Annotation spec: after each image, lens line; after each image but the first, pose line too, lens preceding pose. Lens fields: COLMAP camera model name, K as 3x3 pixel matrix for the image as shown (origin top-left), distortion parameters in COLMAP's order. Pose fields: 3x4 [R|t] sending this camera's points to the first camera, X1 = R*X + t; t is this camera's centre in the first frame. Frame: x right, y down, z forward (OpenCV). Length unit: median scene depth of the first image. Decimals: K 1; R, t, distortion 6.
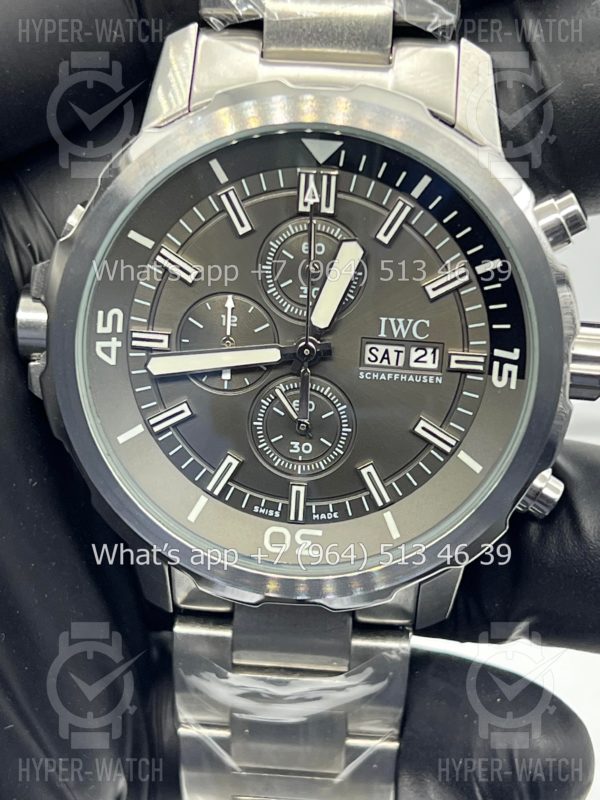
lens RADIAL K [[1814.6, 0, 298.6], [0, 1814.6, 418.7], [0, 0, 1]] dist [0.215061, 0.000000]
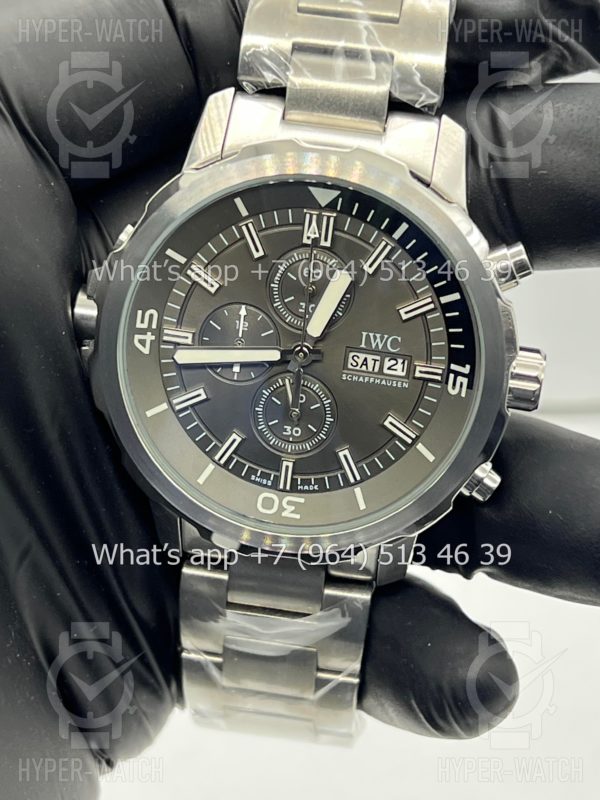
lens RADIAL K [[1814.6, 0, 304.0], [0, 1814.6, 401.5], [0, 0, 1]] dist [0.215061, 0.000000]
pose [[0.996788, 0.074205, -0.030131, 0.046166], [-0.074252, 0.997239, -0.000447, -0.004346], [0.030015, 0.002683, 0.999546, -0.248317]]
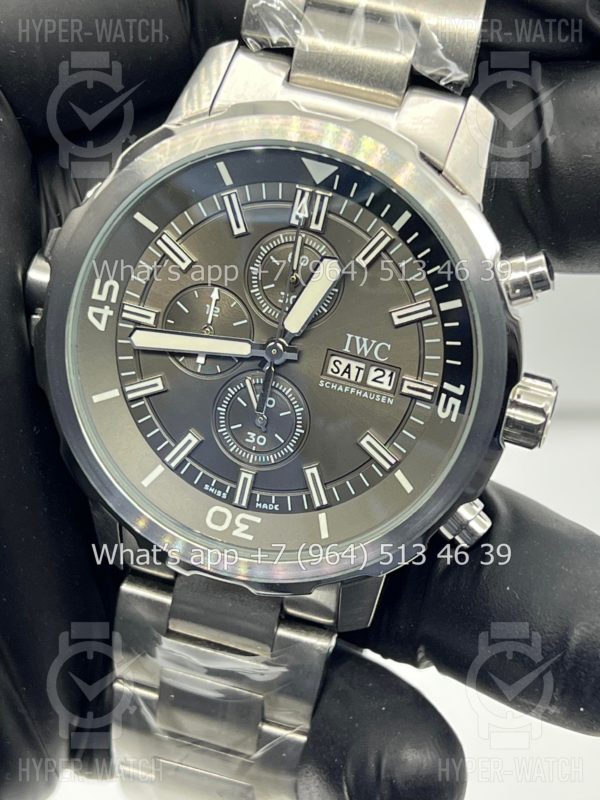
lens RADIAL K [[1814.6, 0, 302.1], [0, 1814.6, 398.1], [0, 0, 1]] dist [0.215061, 0.000000]
pose [[0.974532, 0.192017, -0.115835, 0.150750], [-0.197665, 0.979481, -0.039311, 0.029601], [0.105910, 0.061206, 0.992490, -0.073015]]
